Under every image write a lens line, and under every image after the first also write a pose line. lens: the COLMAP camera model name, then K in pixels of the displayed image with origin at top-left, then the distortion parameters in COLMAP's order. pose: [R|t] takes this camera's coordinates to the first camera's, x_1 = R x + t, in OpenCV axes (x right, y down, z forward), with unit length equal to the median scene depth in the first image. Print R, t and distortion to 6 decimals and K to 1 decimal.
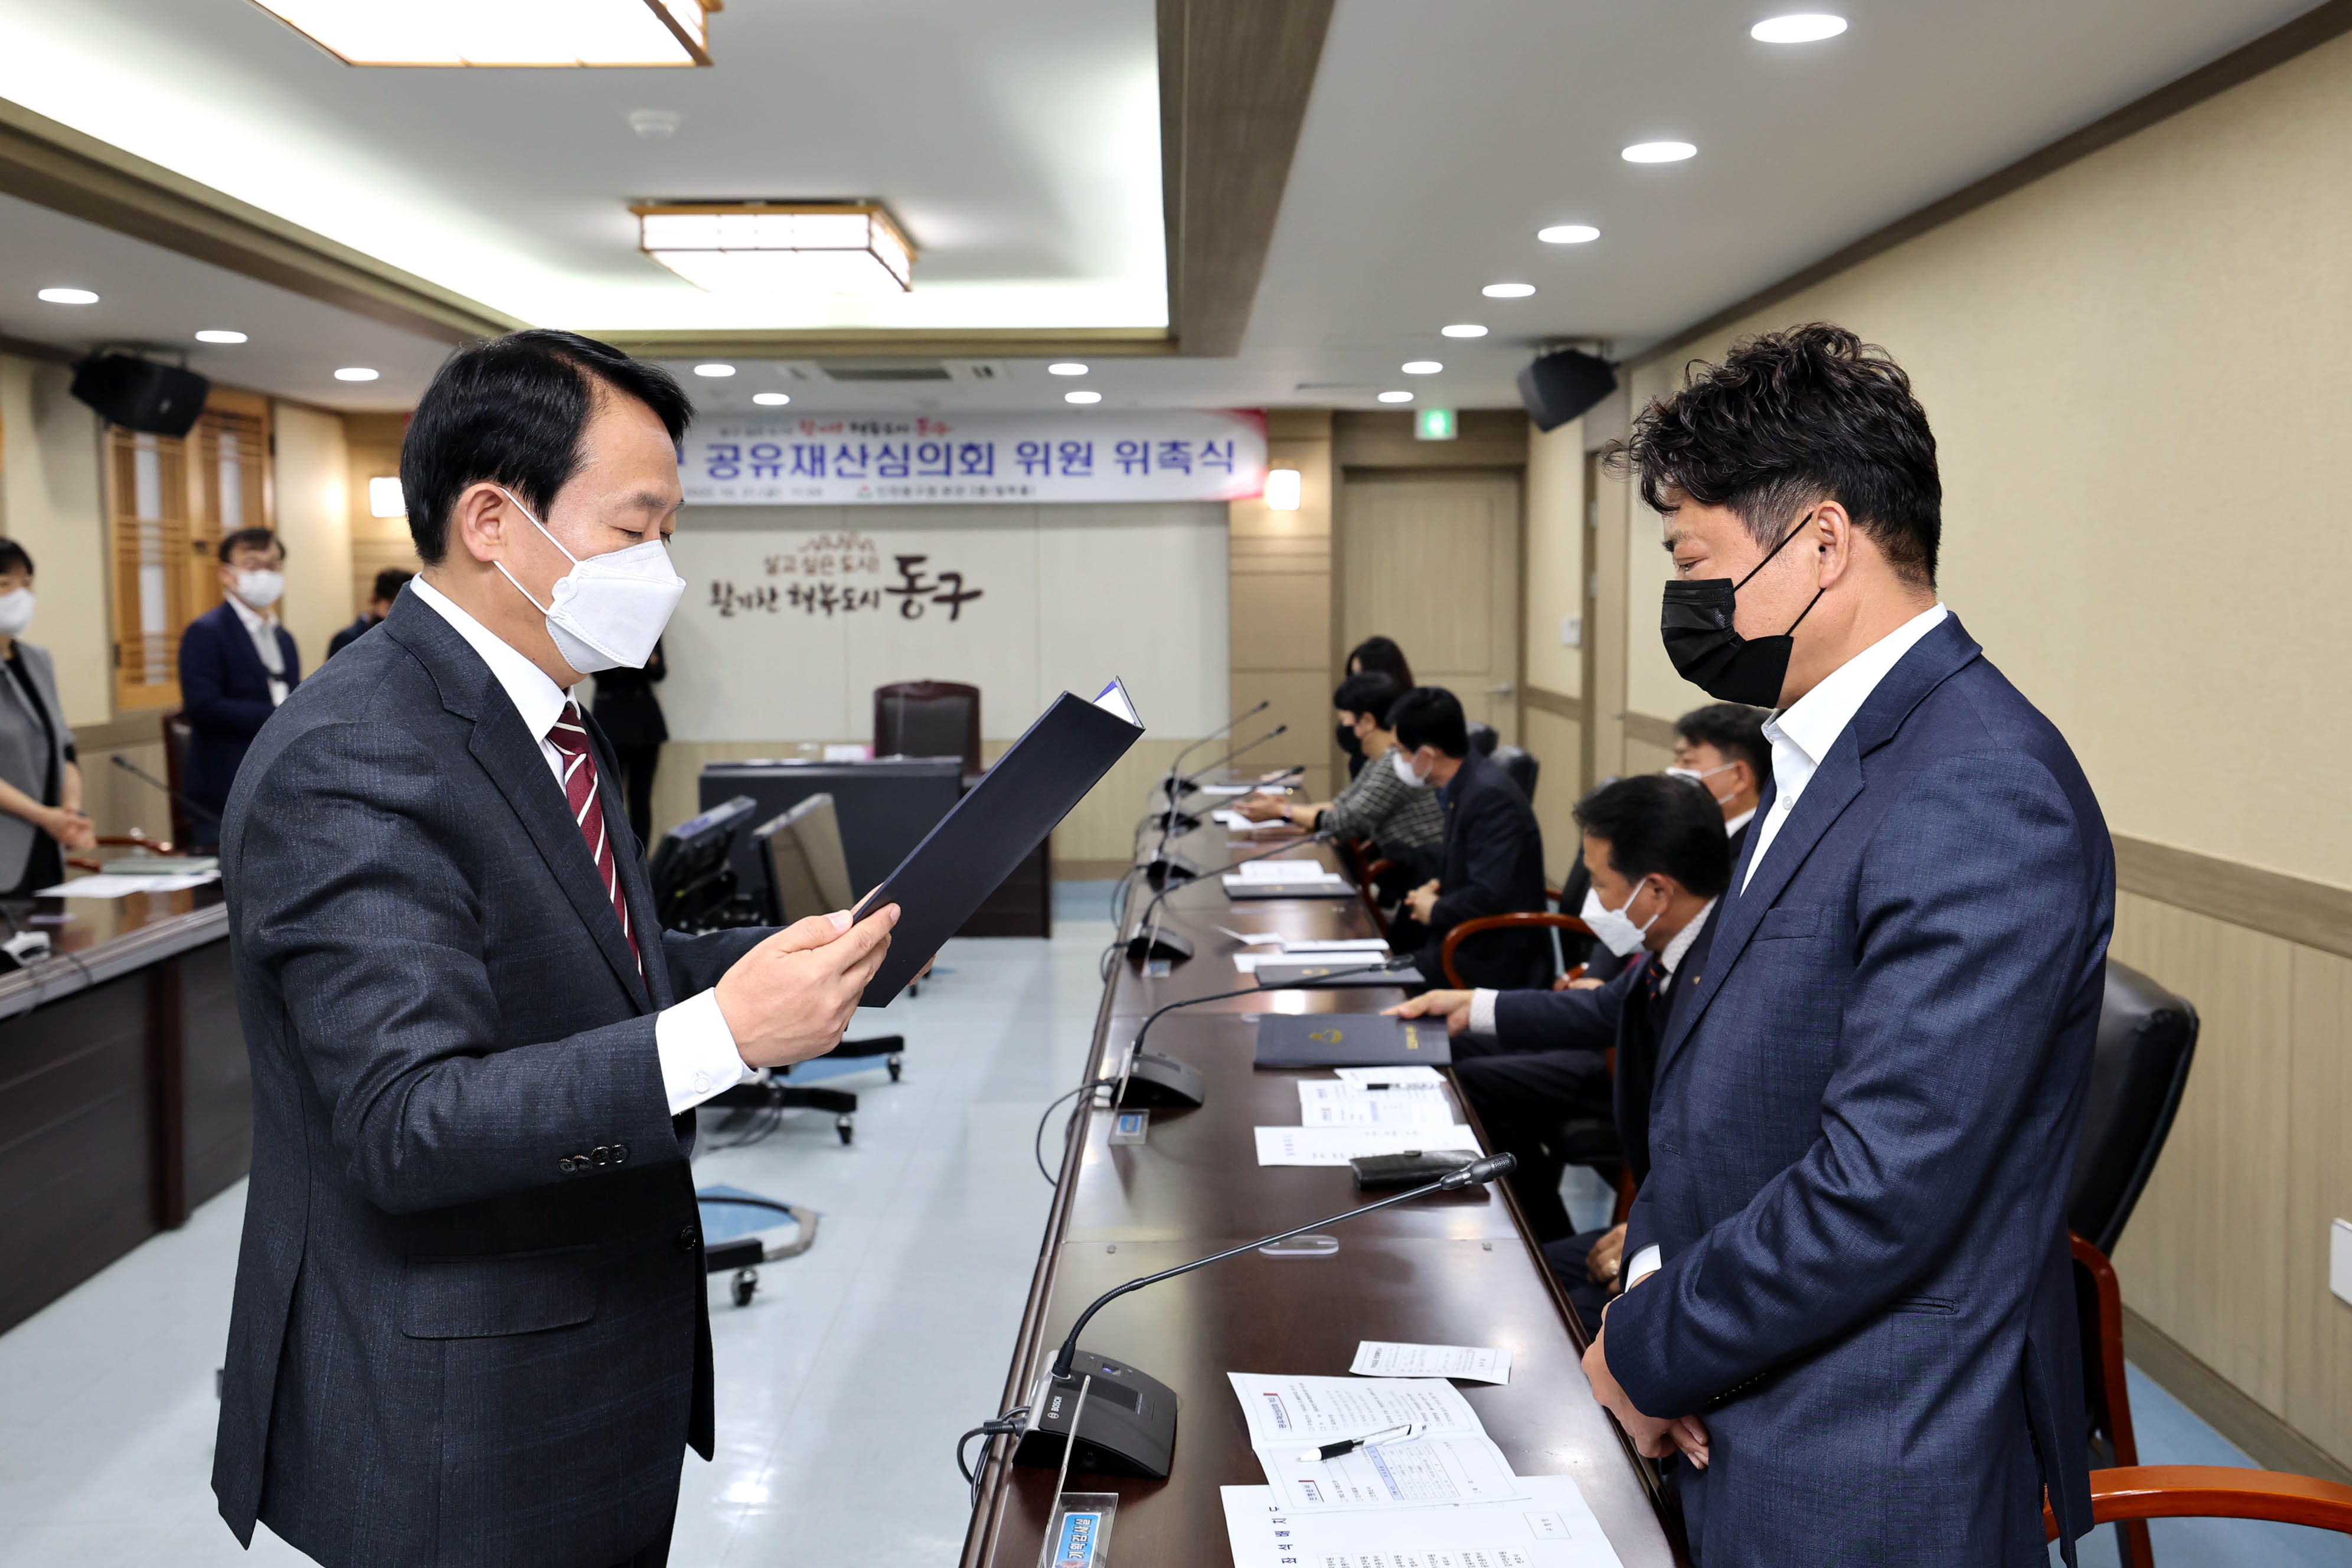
lens RADIAL K [[2204.0, 0, 1176.0], [0, 2204.0, 784.0], [0, 0, 1]] dist [-0.003594, 0.001359]
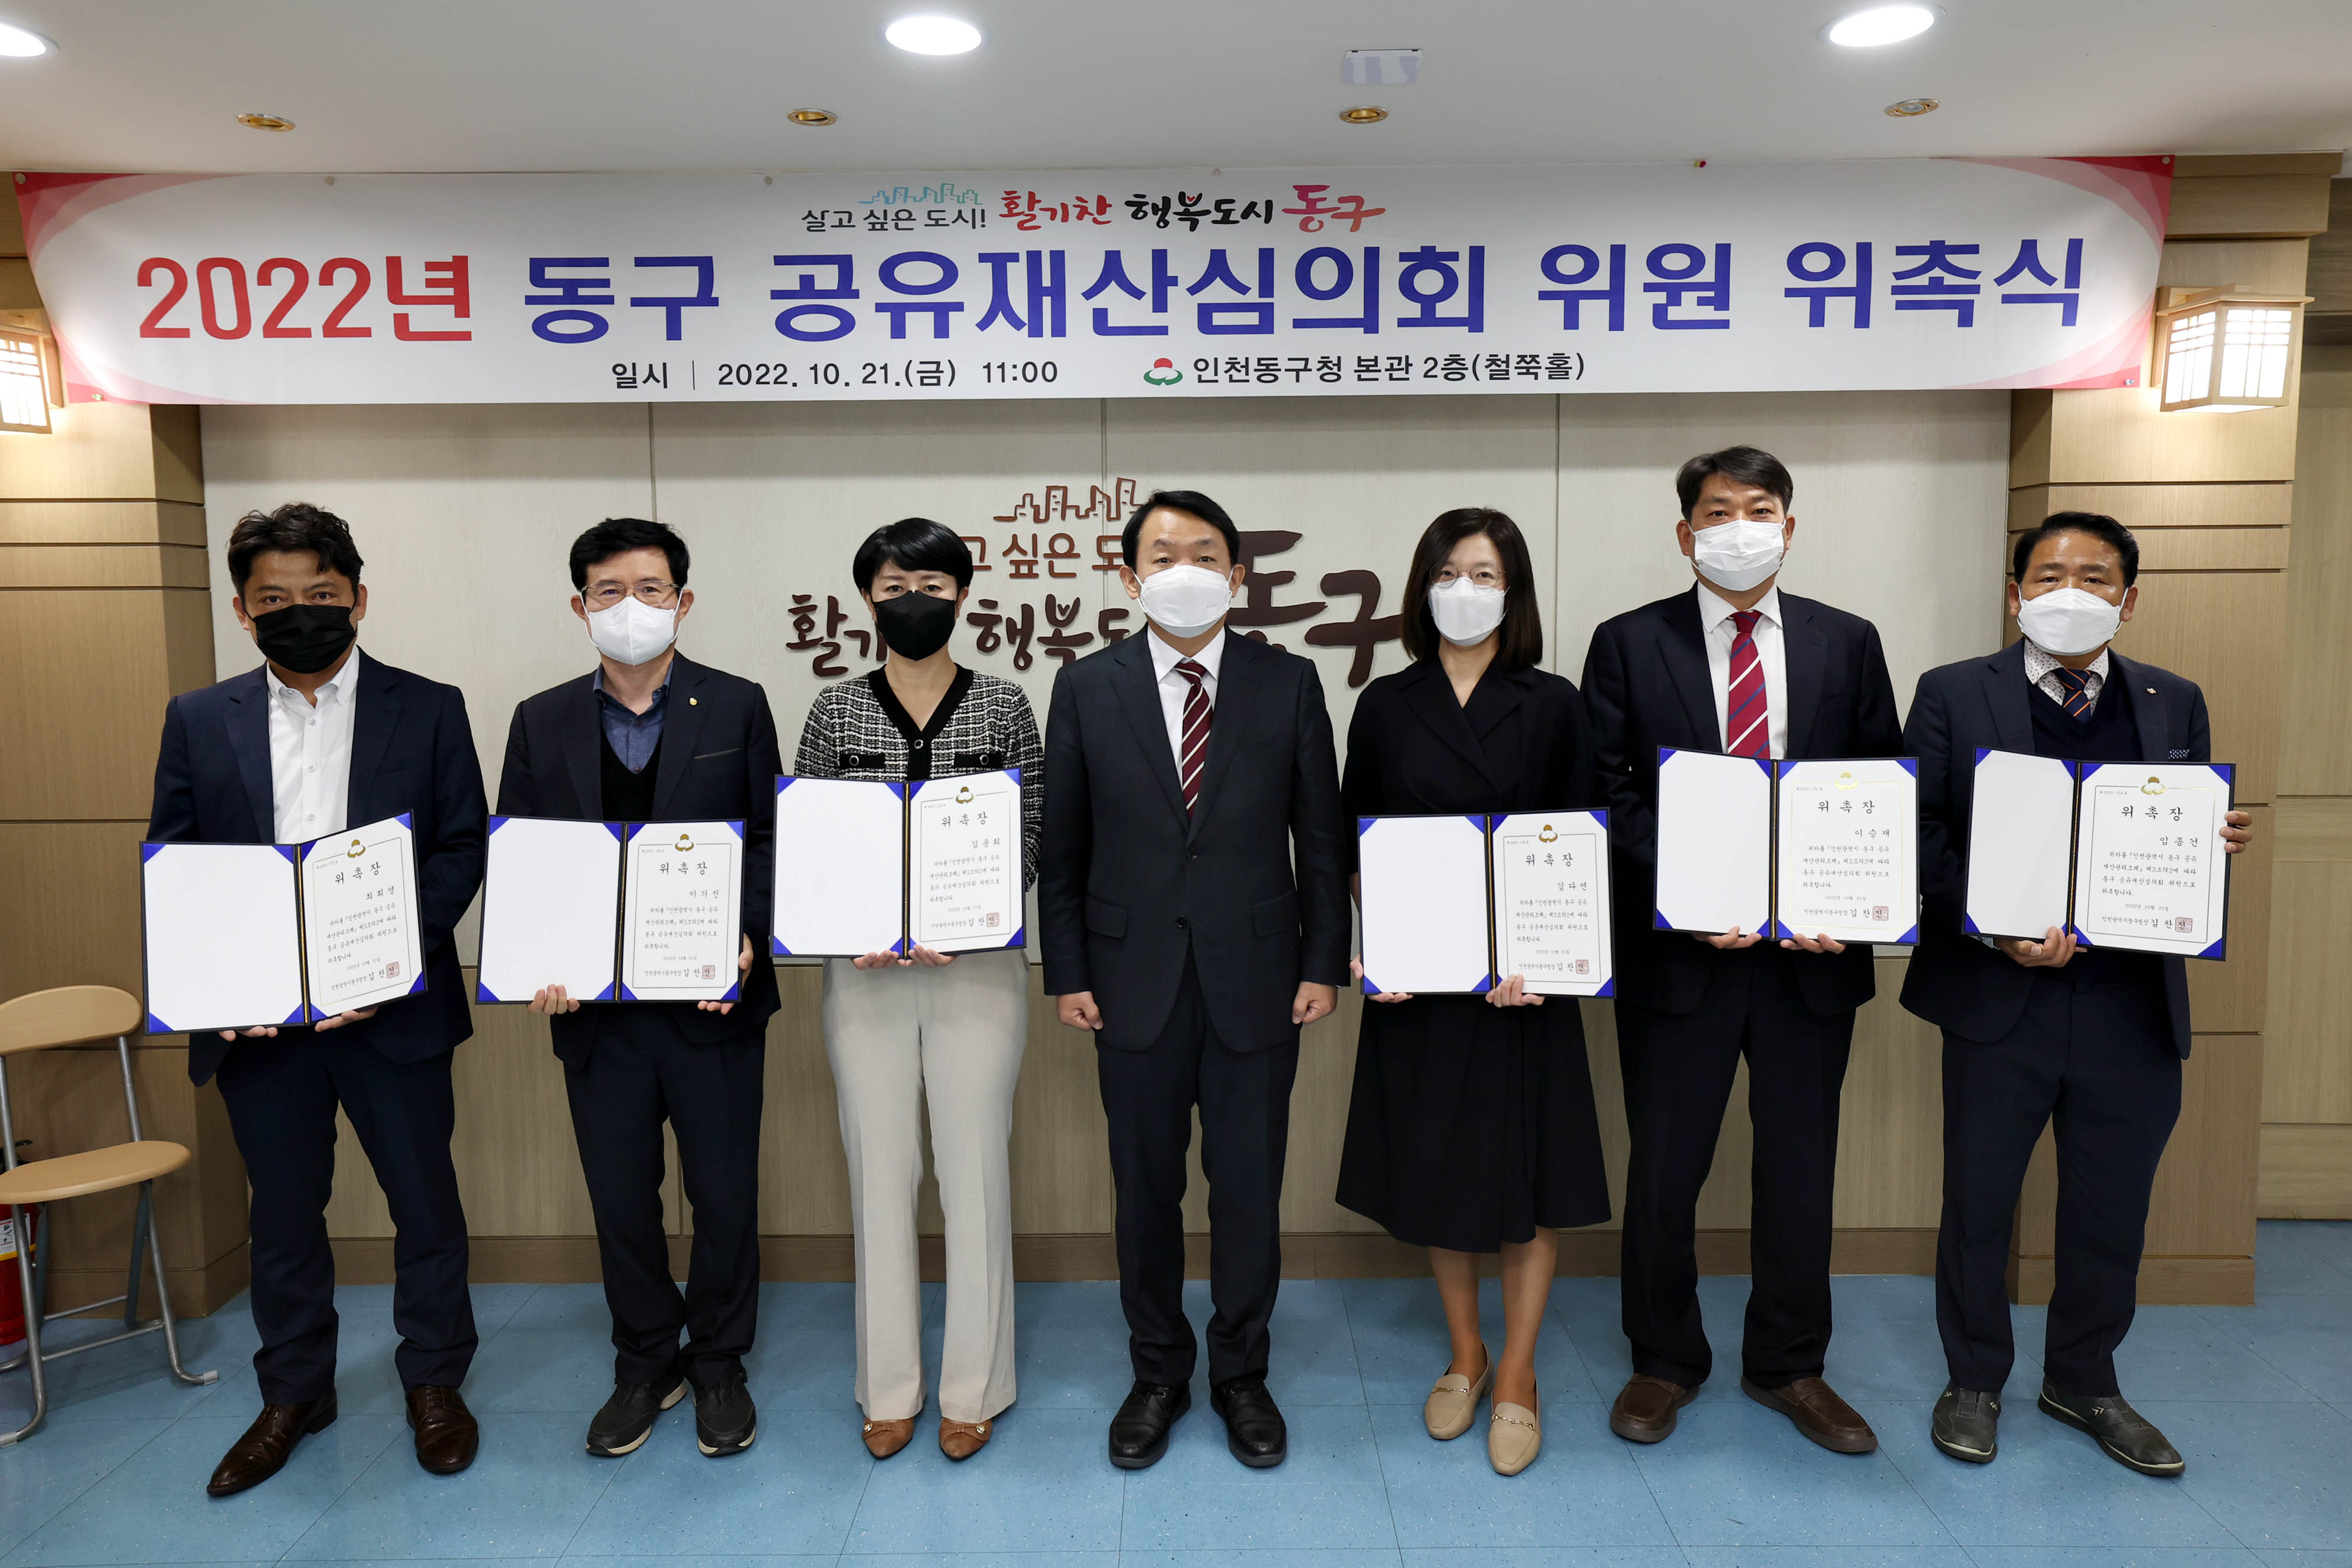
lens RADIAL K [[1572.7, 0, 1180.0], [0, 1572.7, 762.2], [0, 0, 1]] dist [-0.027584, 0.048629]
pose [[0.999862, -0.000718, -0.016579, -0.133479], [0.000912, 0.999931, 0.011682, -0.064393], [0.016570, -0.011695, 0.999794, 0.712115]]
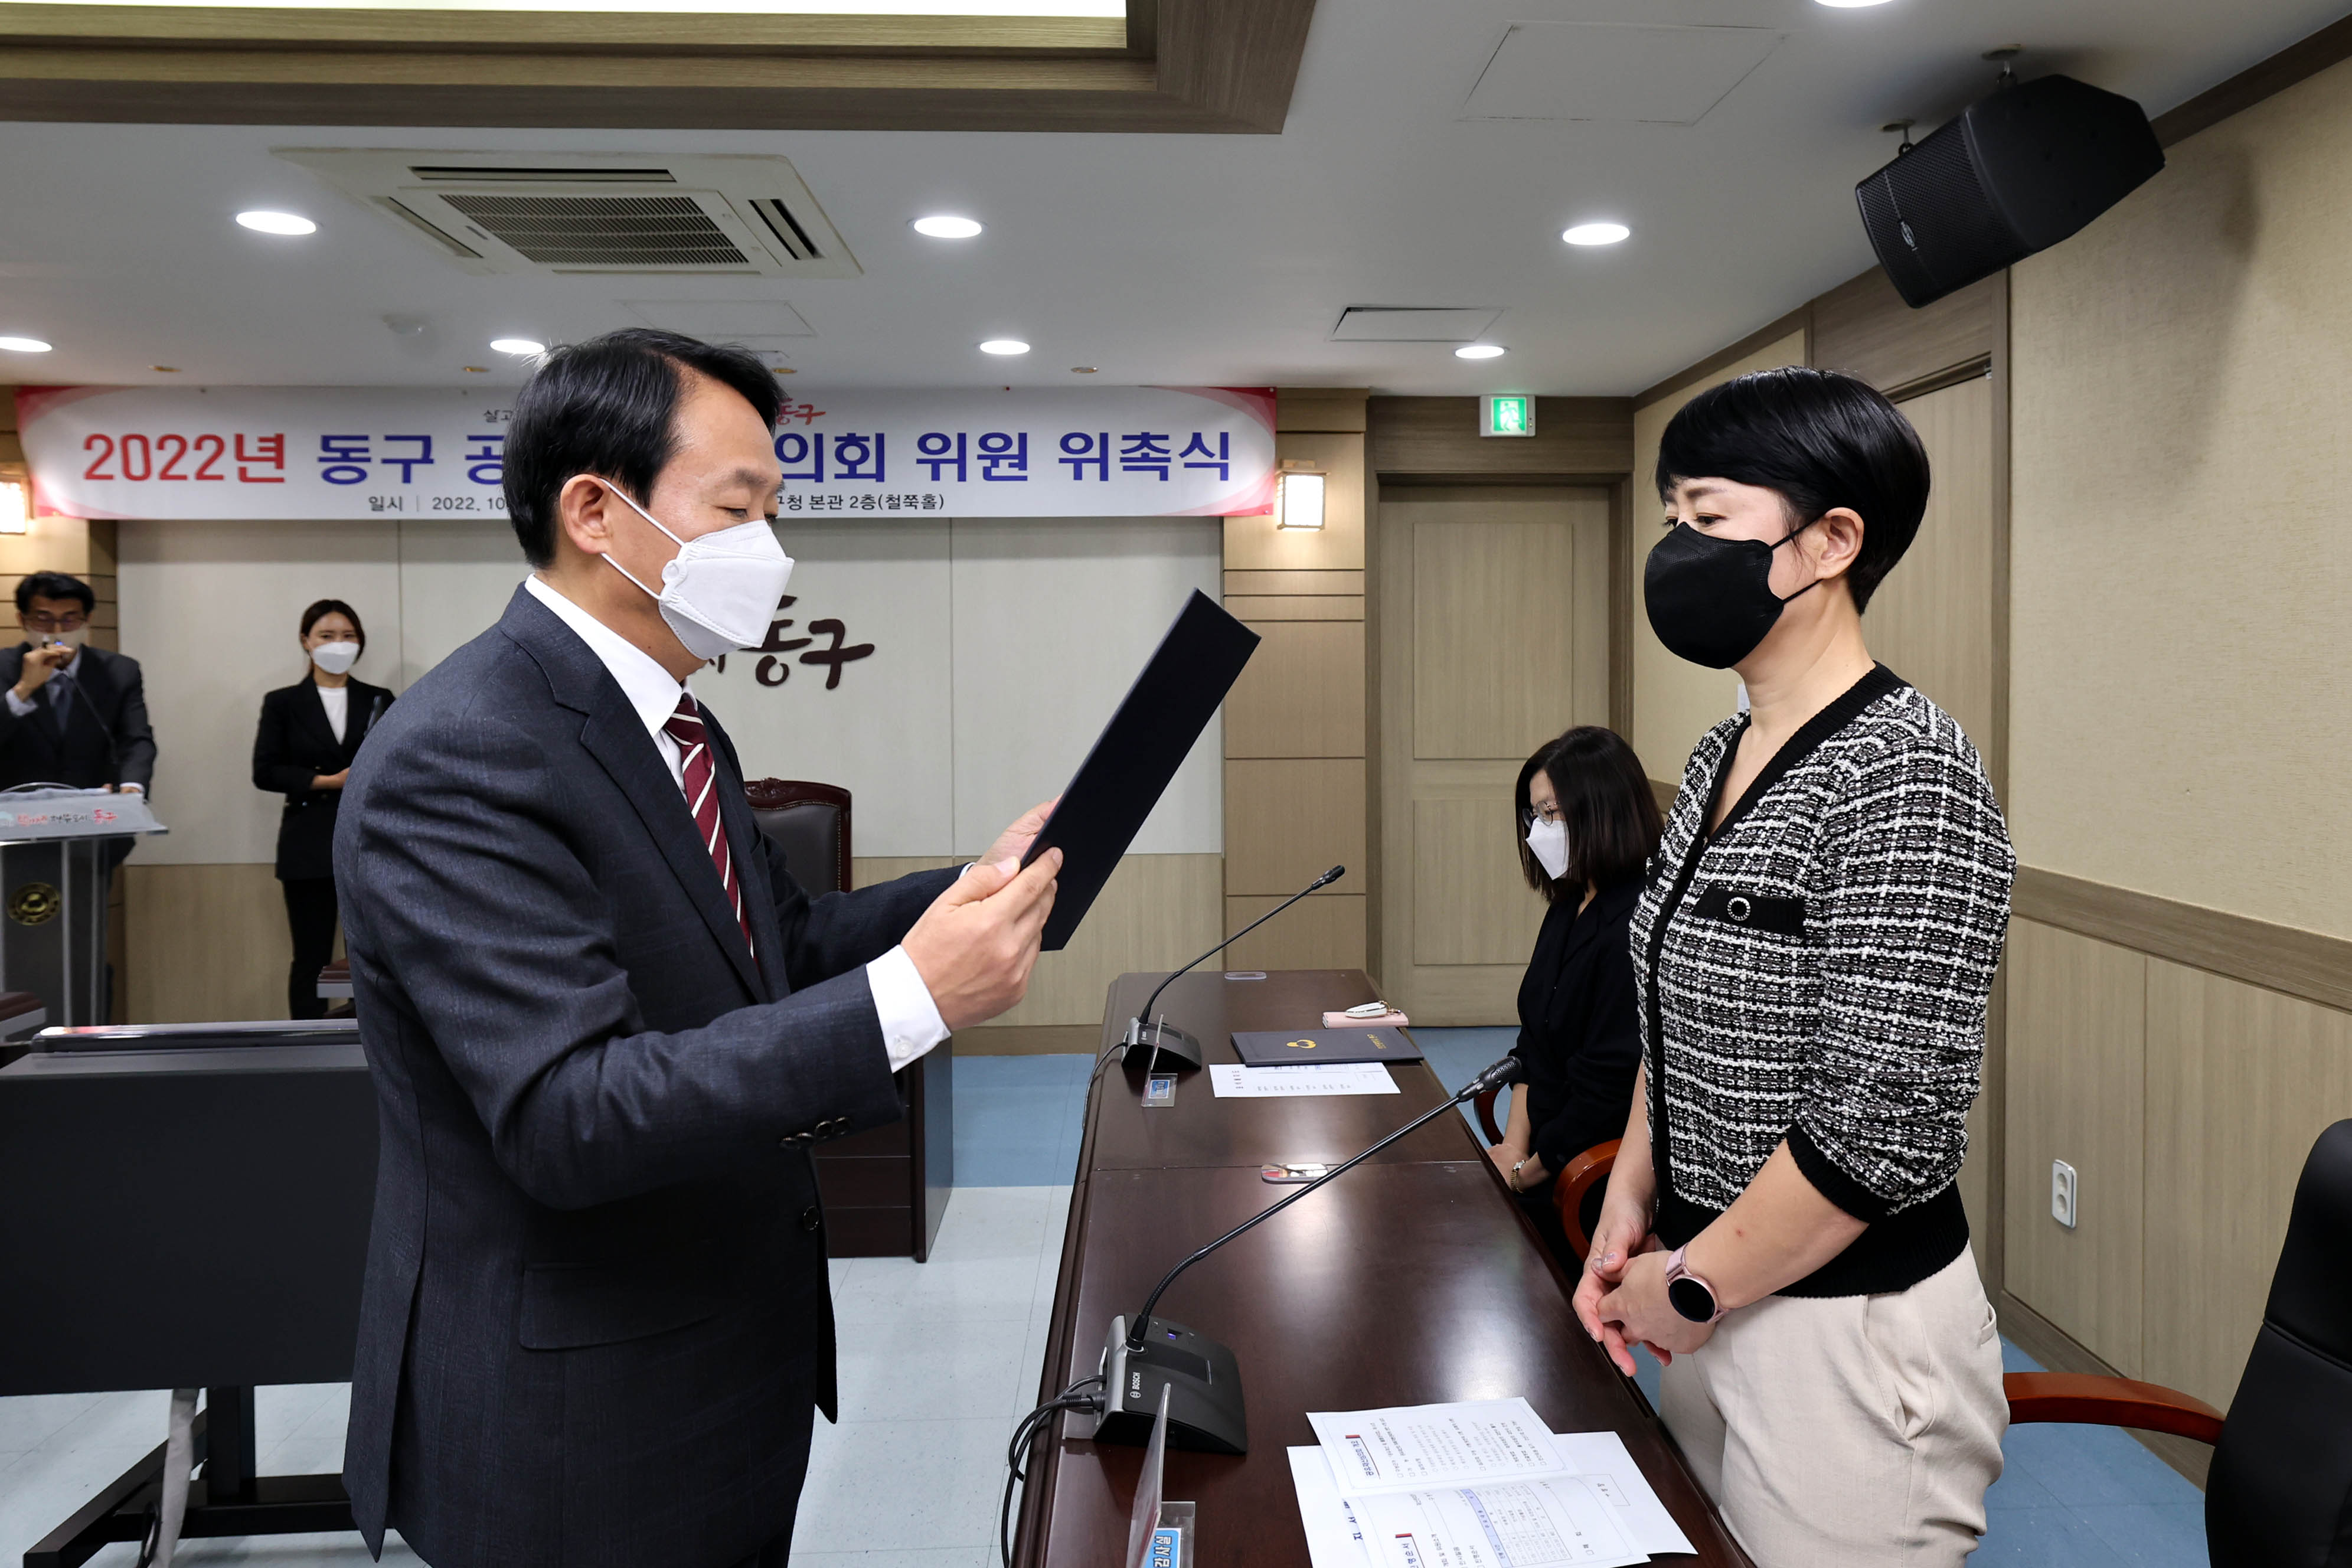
lens RADIAL K [[1579.9, 0, 1203.9], [0, 1579.9, 702.1], [0, 0, 1]] dist [-0.025356, 0.028359]
pose [[0.999324, -0.001389, 0.036734, -0.000548], [0.003577, 0.998219, -0.059552, -0.040227], [-0.036585, 0.059643, 0.997549, 0.504289]]
